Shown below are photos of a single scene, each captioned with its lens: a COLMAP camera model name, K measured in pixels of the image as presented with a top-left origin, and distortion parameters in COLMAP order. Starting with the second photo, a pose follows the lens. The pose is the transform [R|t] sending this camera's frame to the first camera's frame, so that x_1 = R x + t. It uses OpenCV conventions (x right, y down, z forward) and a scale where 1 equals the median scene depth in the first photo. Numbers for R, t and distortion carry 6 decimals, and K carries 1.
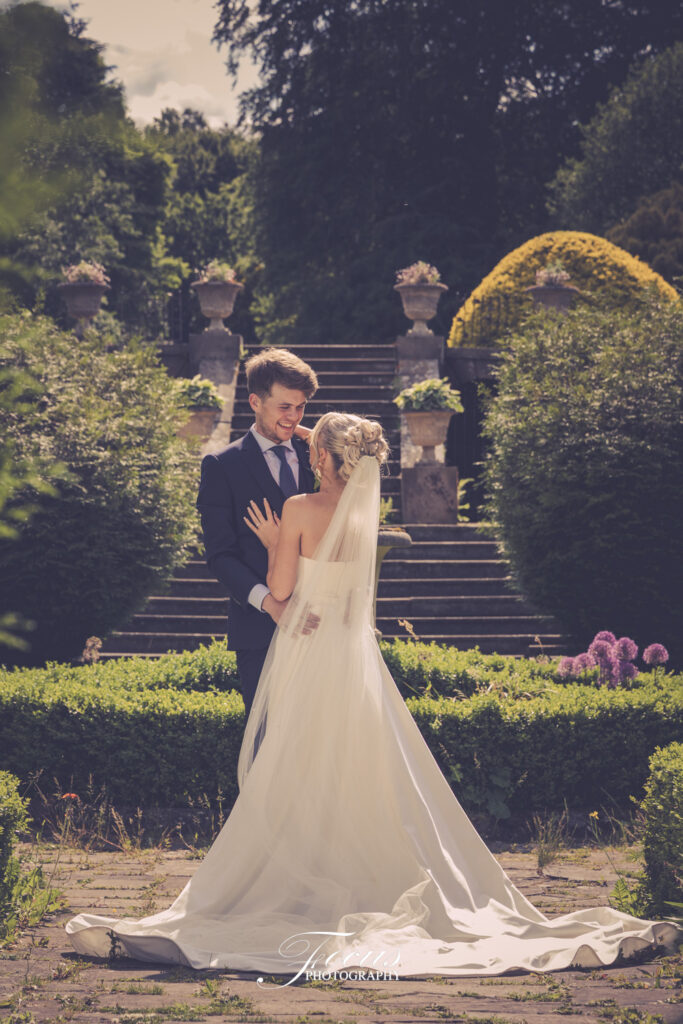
lens RADIAL K [[727.0, 0, 341.5], [0, 727.0, 512.0], [0, 0, 1]] dist [0.070781, -0.052209]
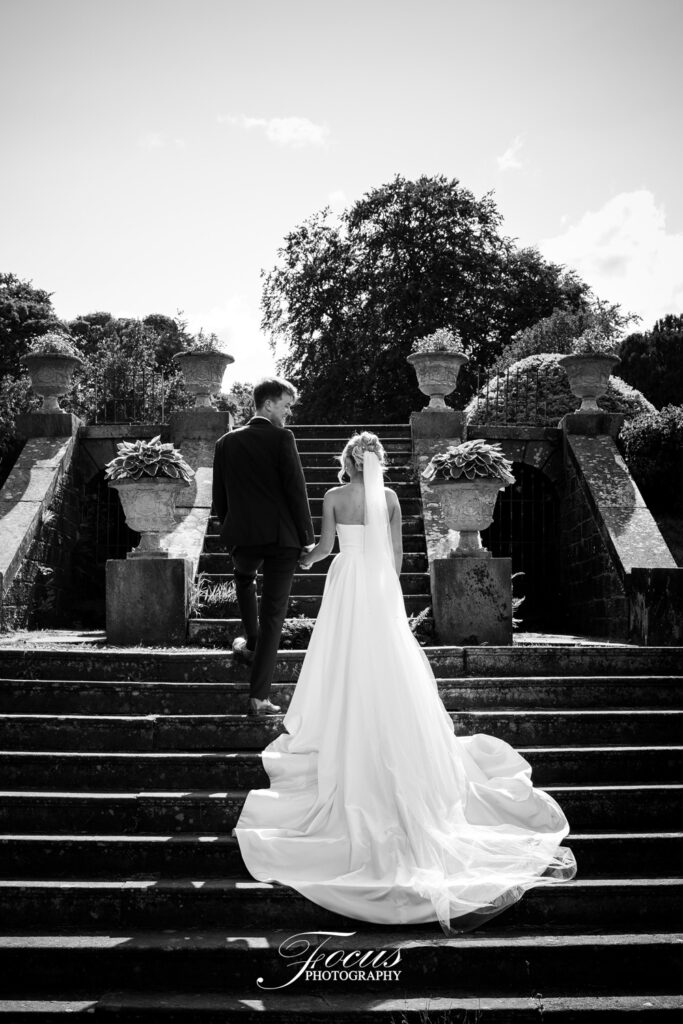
lens RADIAL K [[1166.8, 0, 341.5], [0, 1166.8, 512.0], [0, 0, 1]] dist [0.000939, -0.001964]
pose [[0.999920, -0.006221, -0.011008, 0.015242], [0.005134, 0.995352, -0.096171, 0.013968], [0.011555, 0.096107, 0.995304, -0.670023]]
